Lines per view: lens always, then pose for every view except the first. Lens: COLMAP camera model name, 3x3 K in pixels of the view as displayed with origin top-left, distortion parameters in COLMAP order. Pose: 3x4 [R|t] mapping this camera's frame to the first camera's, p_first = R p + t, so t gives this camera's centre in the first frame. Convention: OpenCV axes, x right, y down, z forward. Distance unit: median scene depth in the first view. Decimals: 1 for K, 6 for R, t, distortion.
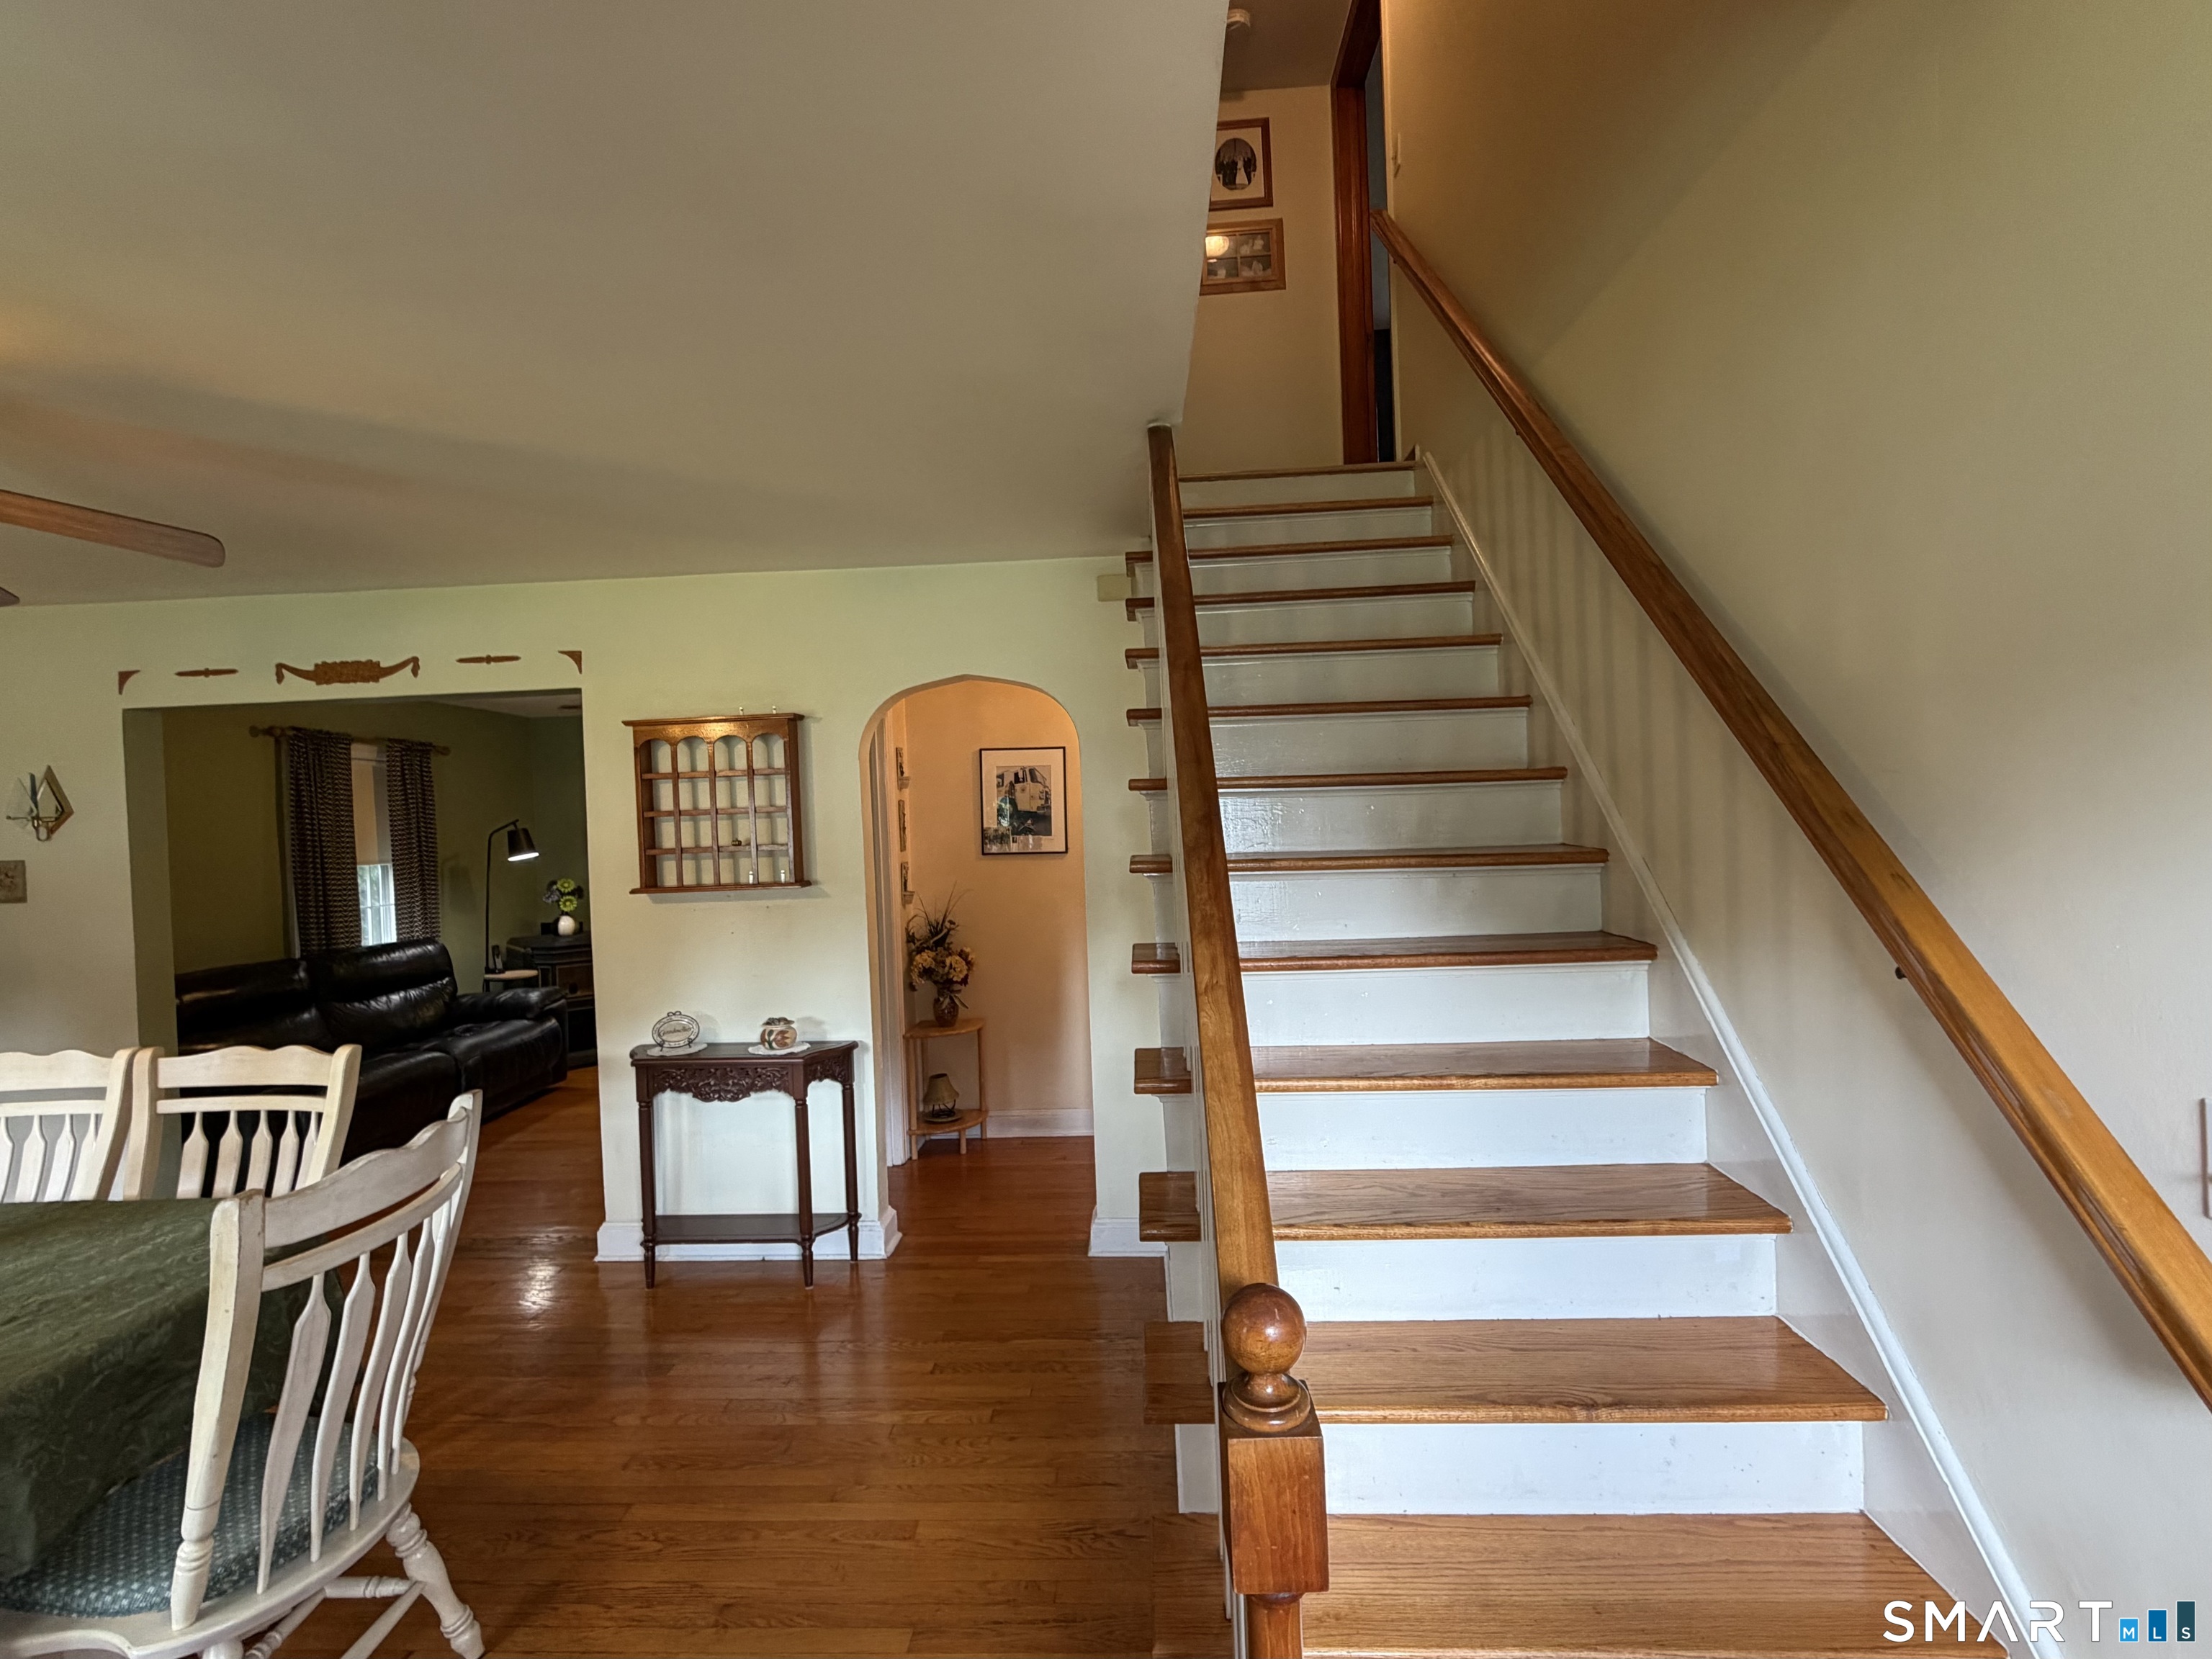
lens RADIAL K [[884.6, 0, 1106.0], [0, 884.6, 829.5], [0, 0, 1]] dist [0.001160, 0.000004]
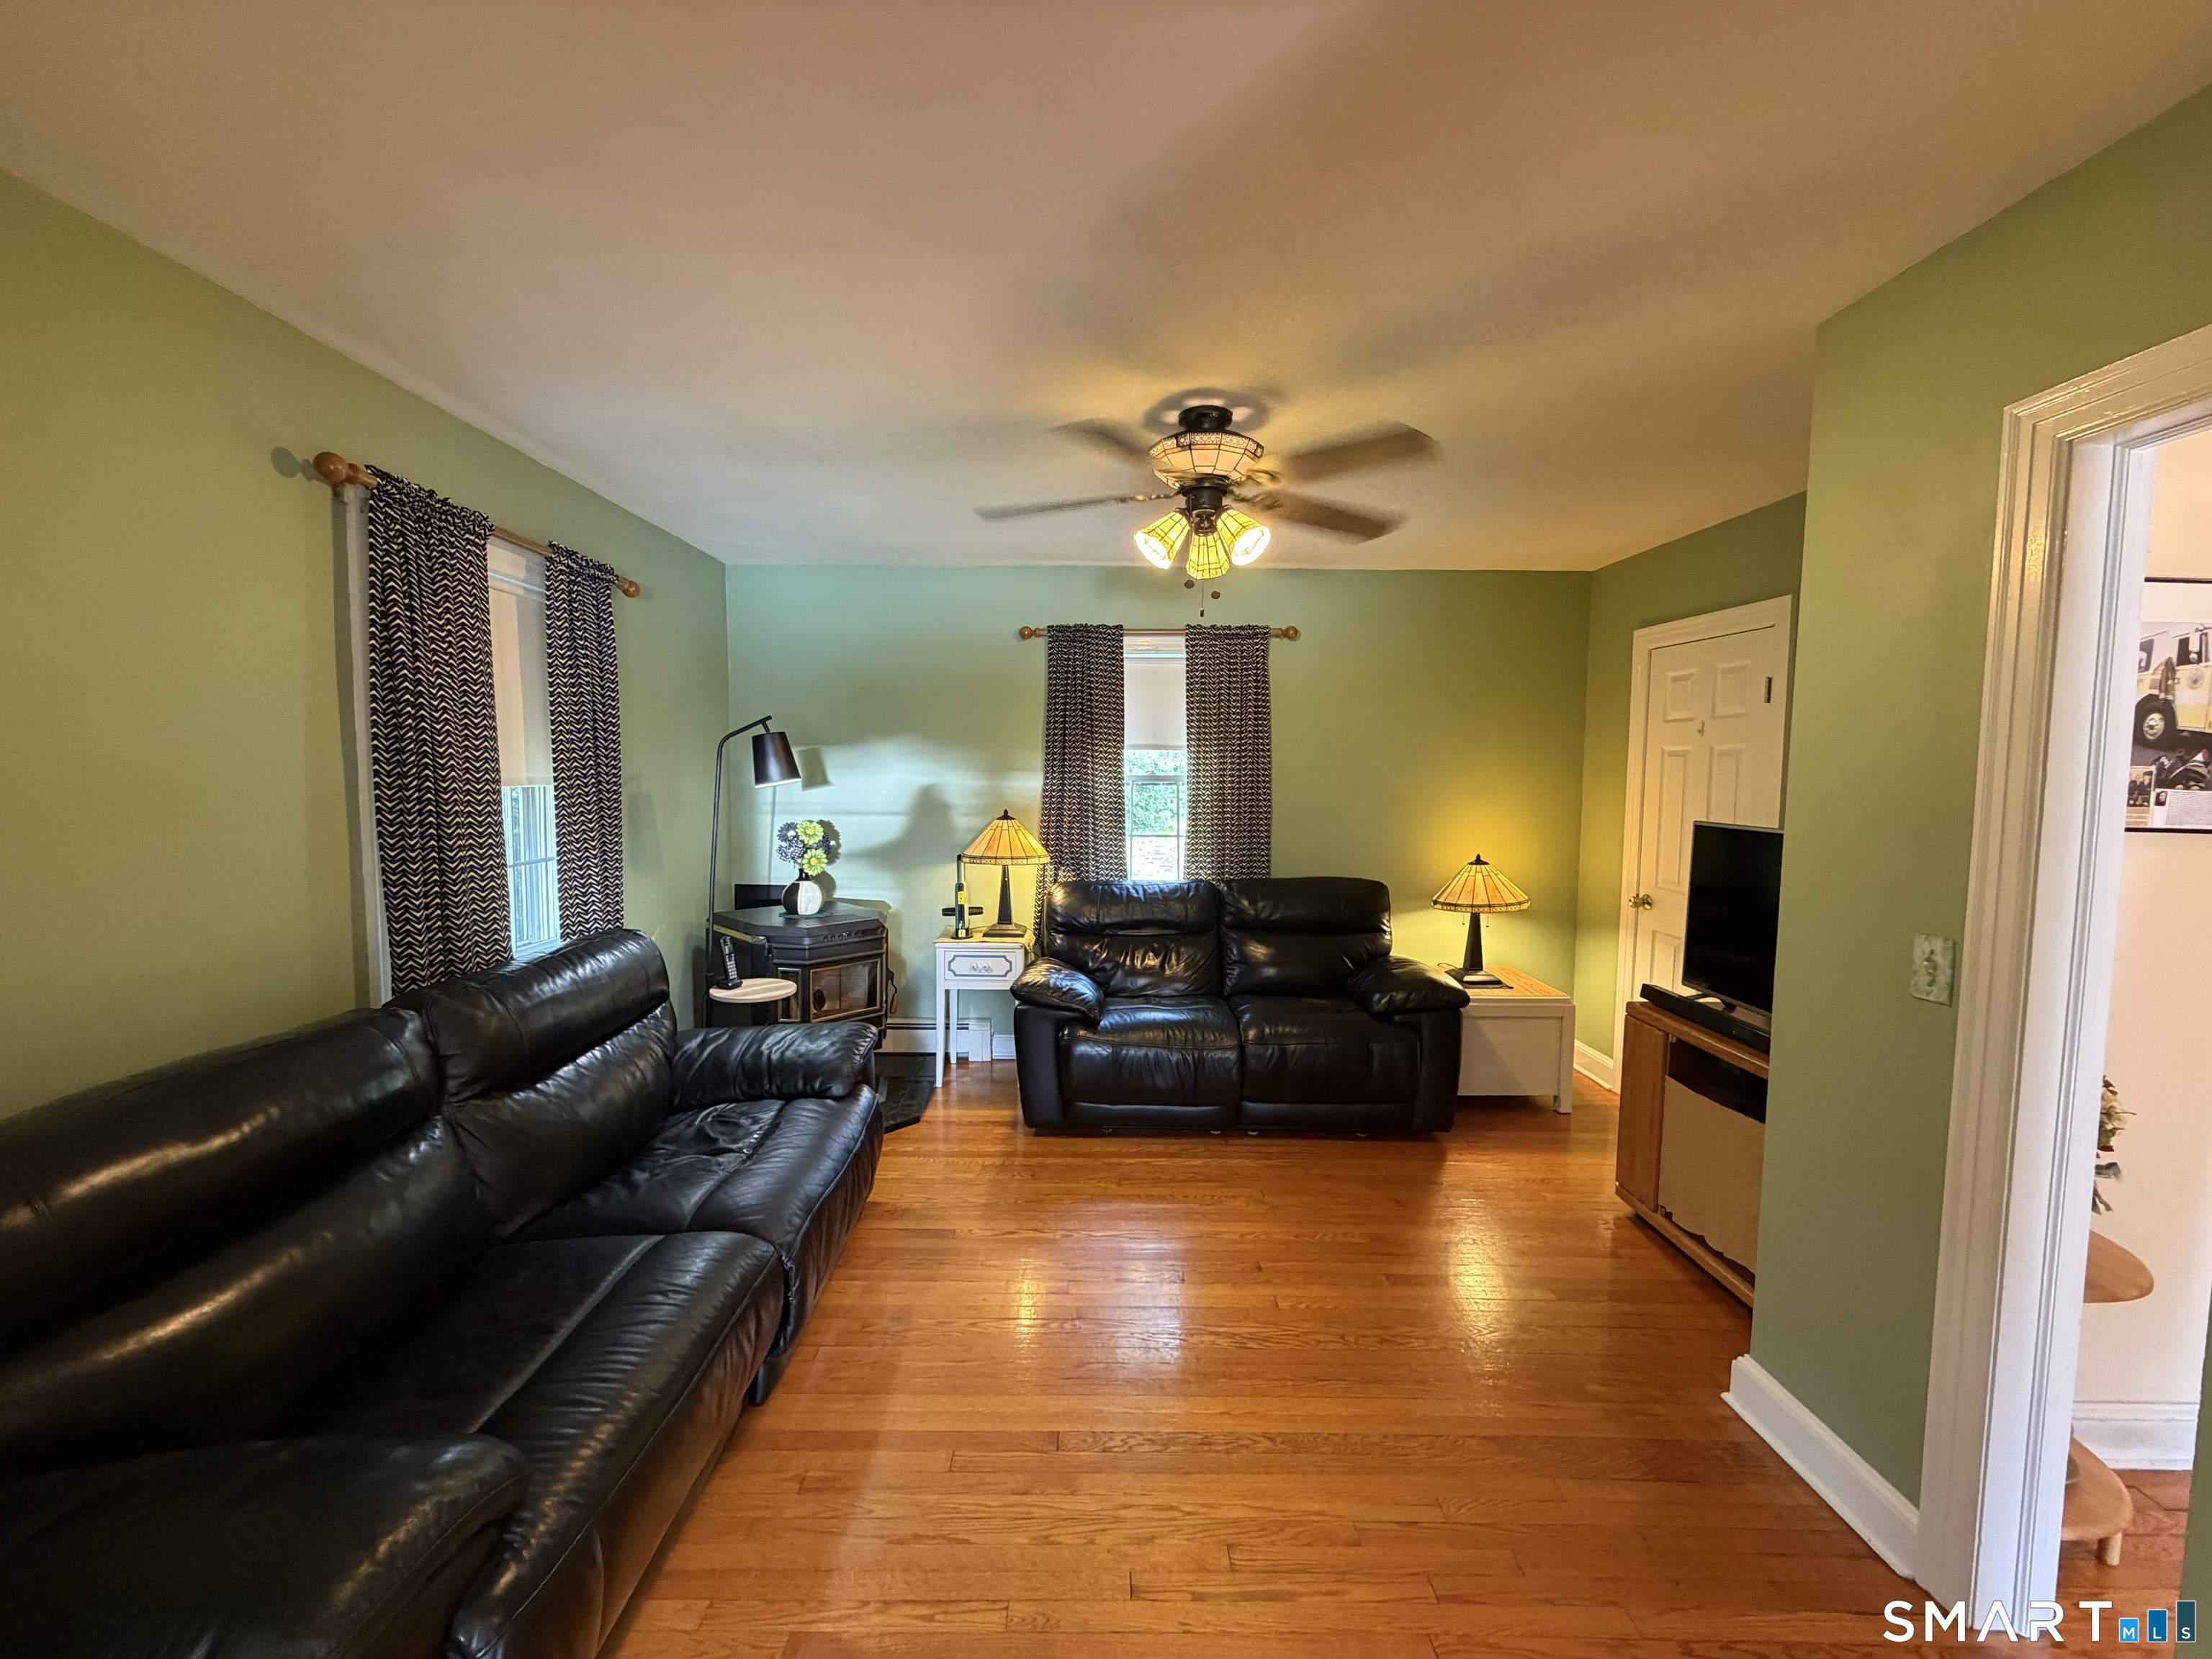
lens RADIAL K [[805.4, 0, 1107.3], [0, 805.4, 809.5], [0, 0, 1]] dist [-0.000053, 0.000011]
pose [[0.998250, 0.042325, 0.041299, -0.621049], [-0.044069, 0.998134, 0.042271, 0.022569], [-0.039433, -0.044017, 0.998252, 0.637008]]
